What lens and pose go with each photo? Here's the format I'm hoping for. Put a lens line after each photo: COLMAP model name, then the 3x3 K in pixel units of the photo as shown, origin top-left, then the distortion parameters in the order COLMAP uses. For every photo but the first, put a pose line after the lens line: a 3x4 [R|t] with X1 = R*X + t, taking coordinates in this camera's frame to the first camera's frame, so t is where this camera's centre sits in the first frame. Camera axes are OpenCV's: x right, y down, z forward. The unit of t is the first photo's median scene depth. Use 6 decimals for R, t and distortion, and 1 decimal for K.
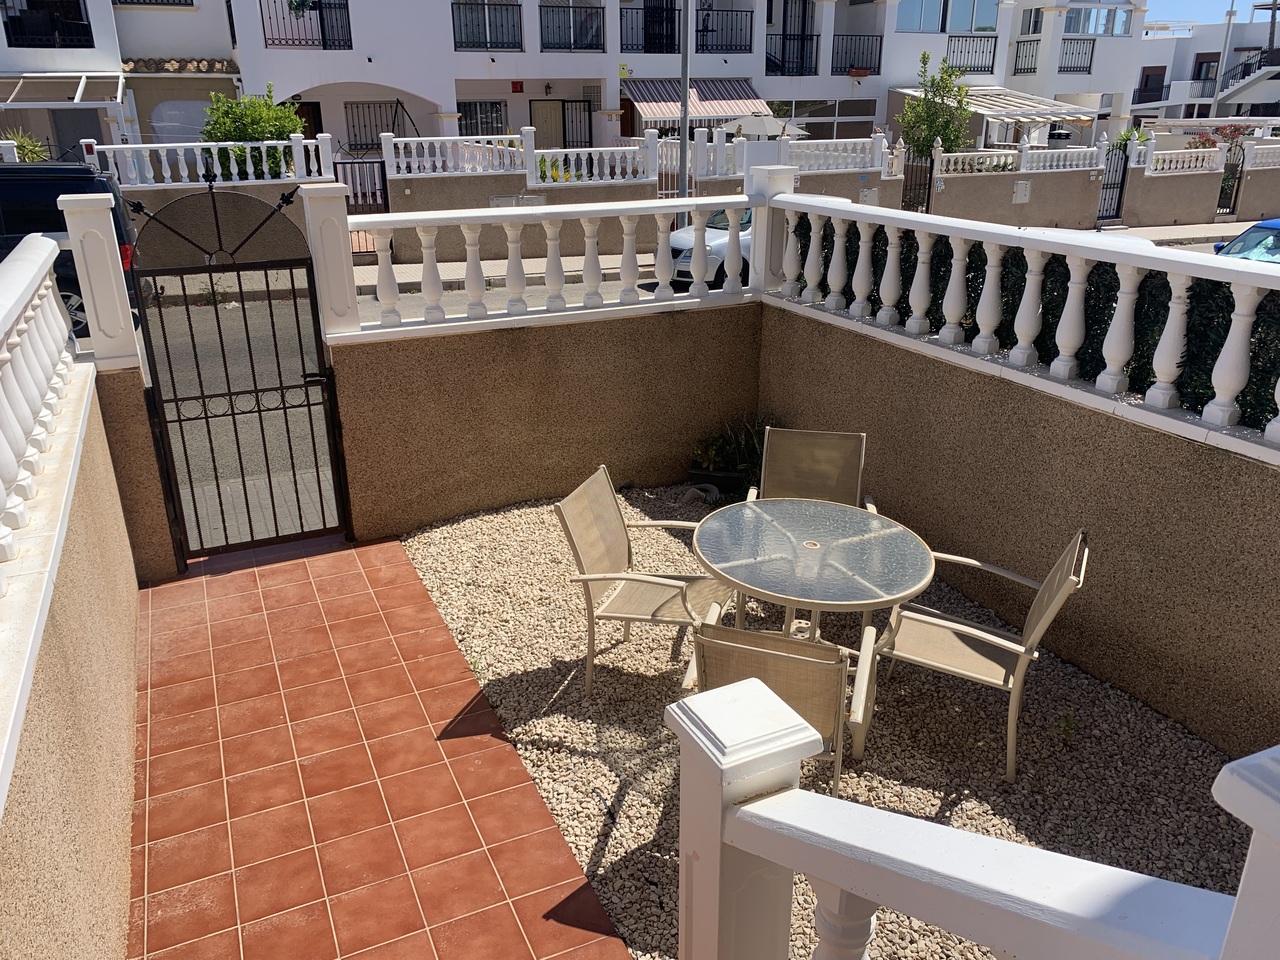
lens RADIAL K [[981.3, 0, 642.5], [0, 981.3, 478.9], [0, 0, 1]] dist [0.083350, 0.001700]
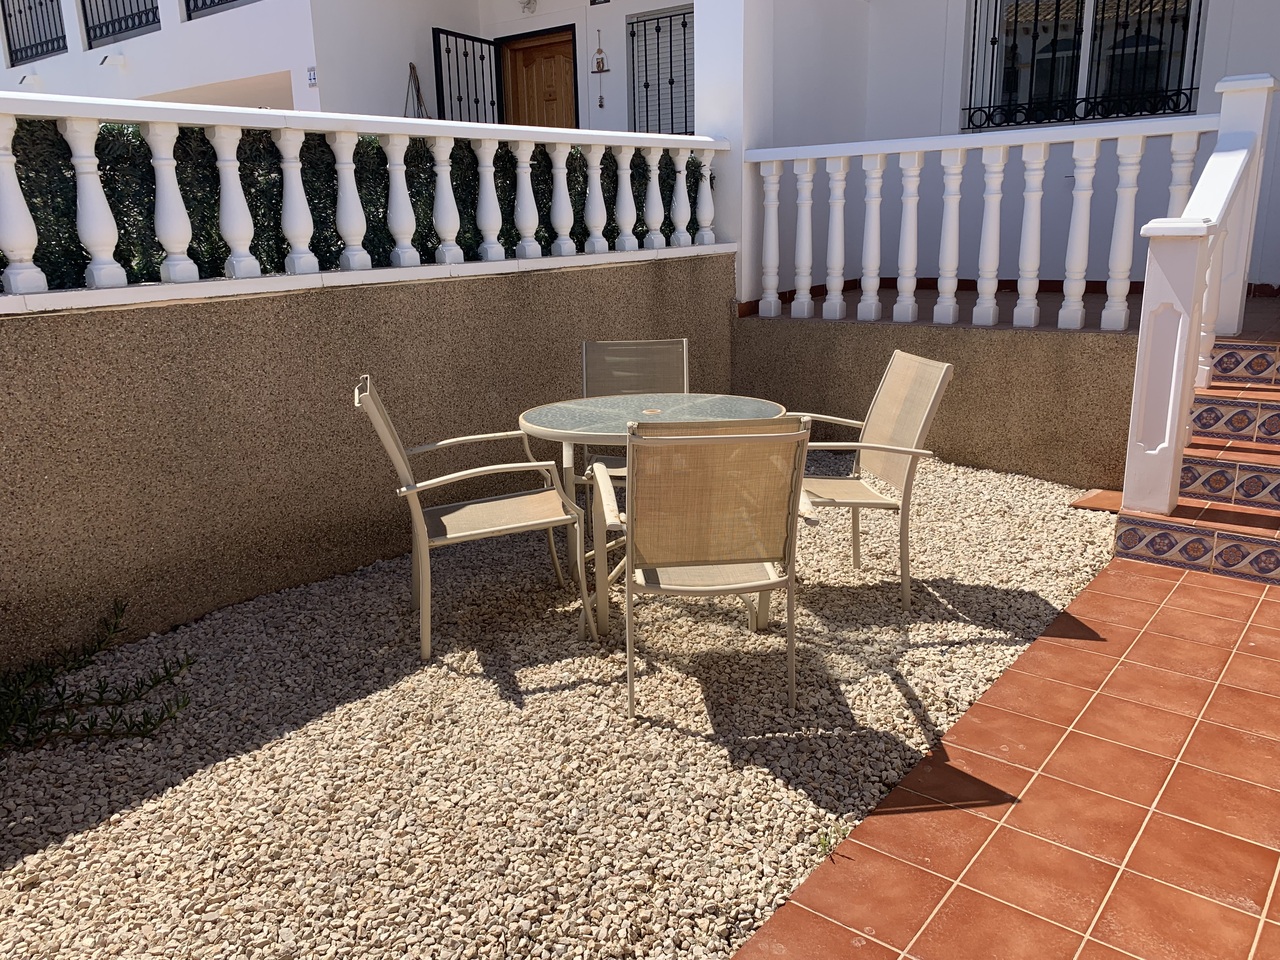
lens RADIAL K [[981.3, 0, 641.5], [0, 981.3, 480.0], [0, 0, 1]] dist [0.083350, 0.001700]
pose [[-0.441630, -0.221278, 0.869482, -0.597473], [0.347082, 0.851520, 0.392998, -0.230054], [-0.827343, 0.475341, -0.299255, 1.277448]]
